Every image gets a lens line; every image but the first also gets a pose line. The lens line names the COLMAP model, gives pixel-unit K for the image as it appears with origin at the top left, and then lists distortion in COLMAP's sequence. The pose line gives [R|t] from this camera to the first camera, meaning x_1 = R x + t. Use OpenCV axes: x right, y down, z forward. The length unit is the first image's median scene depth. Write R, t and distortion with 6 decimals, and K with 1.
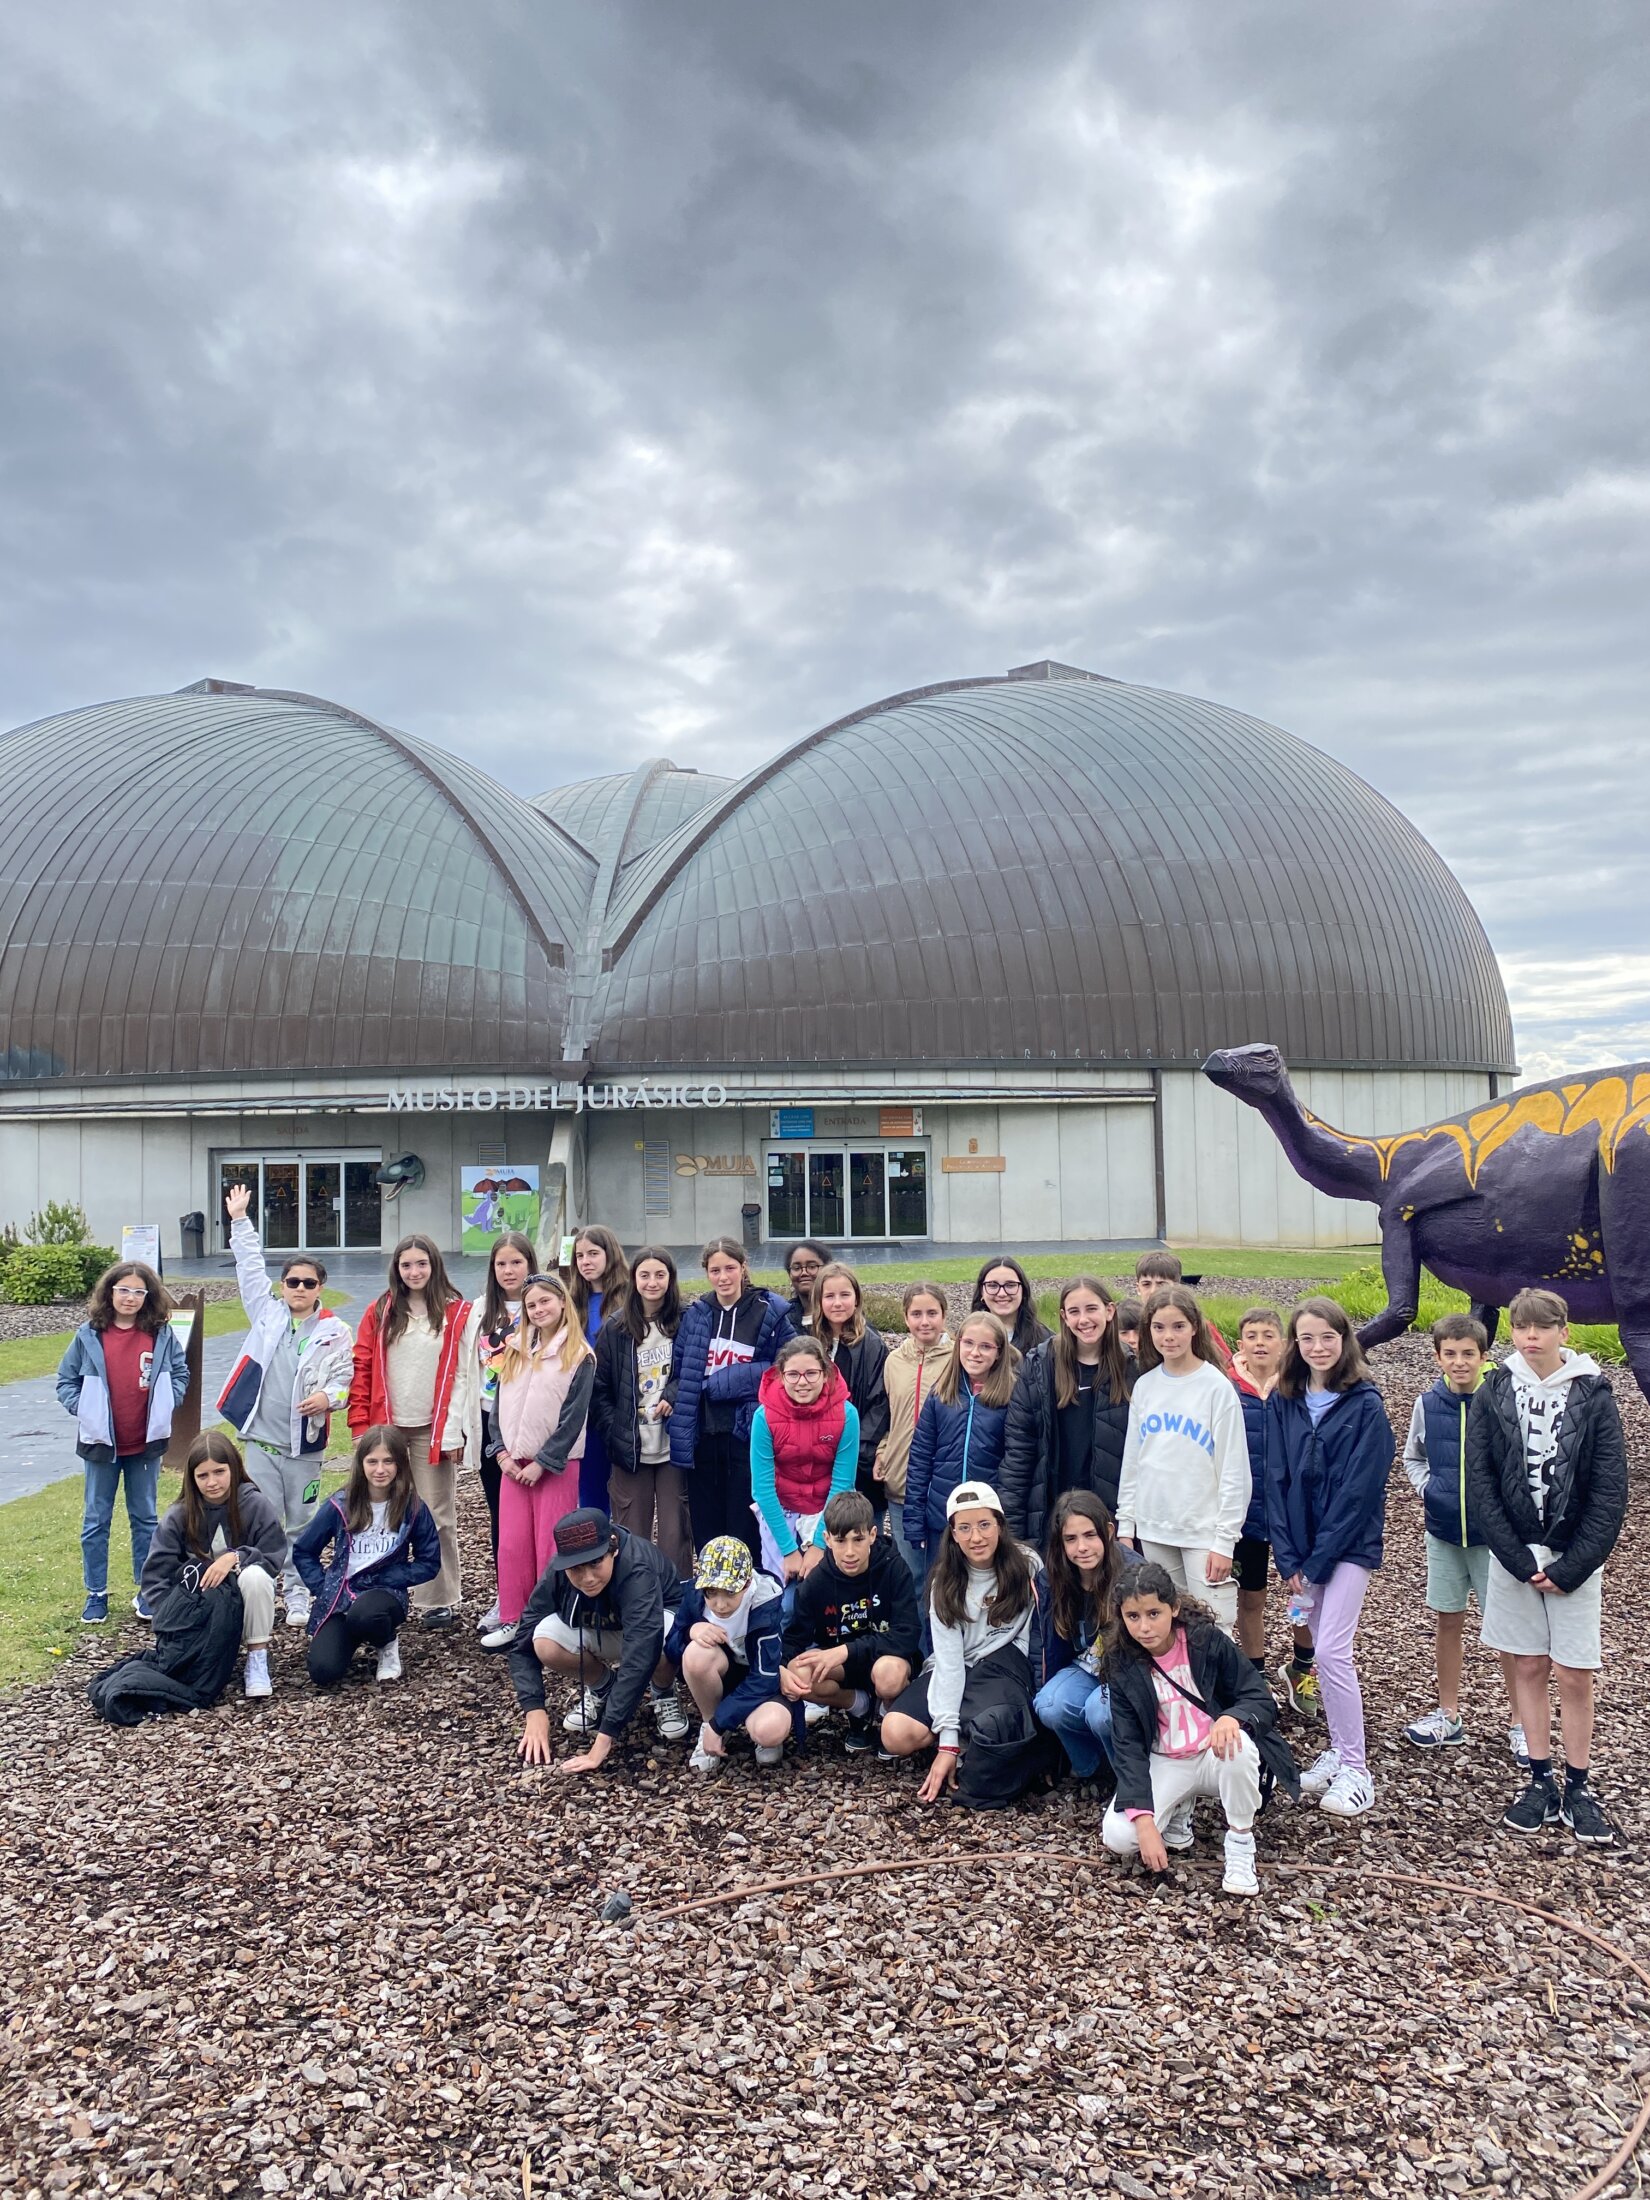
lens RADIAL K [[1662.8, 0, 825.0], [0, 1662.8, 1100.0], [0, 0, 1]] dist [0.045145, -0.081416]
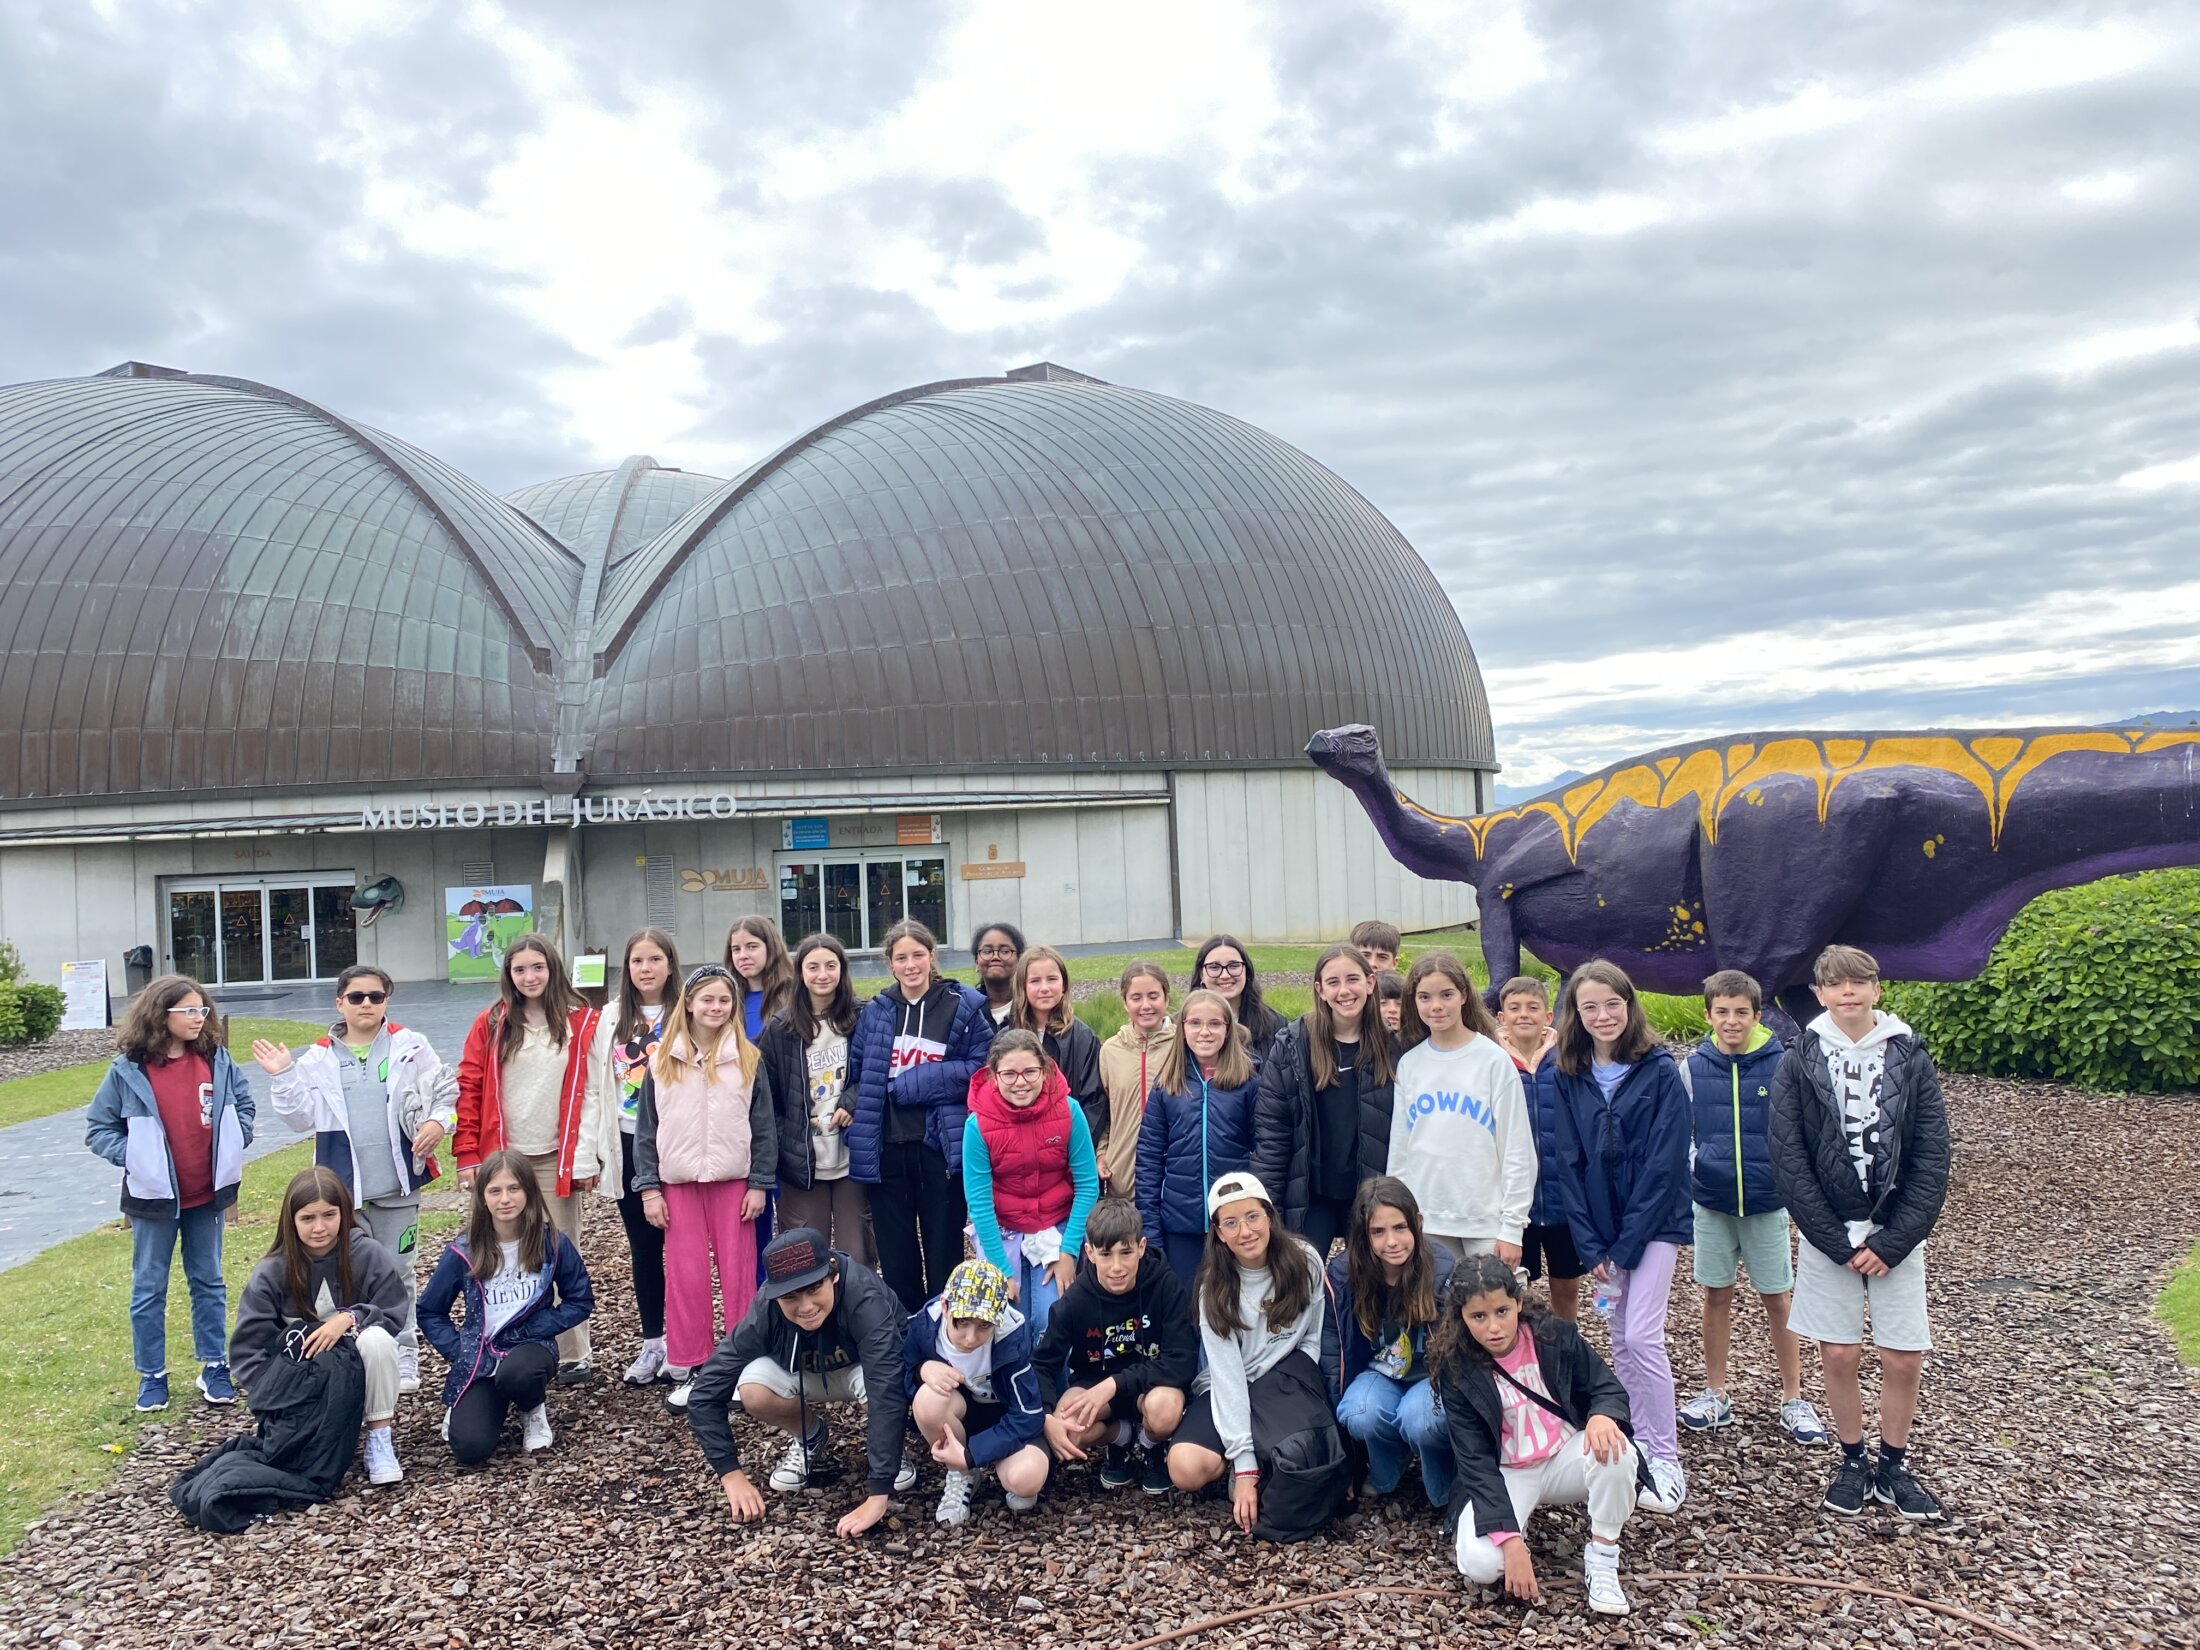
lens RADIAL K [[1676.0, 0, 1095.5], [0, 1676.0, 837.9], [0, 0, 1]] dist [0.029807, -0.035517]
pose [[0.986622, -0.024179, 0.161224, -0.098884], [0.021479, 0.999599, 0.018467, 0.021815], [-0.161606, -0.014757, 0.986745, 0.096542]]
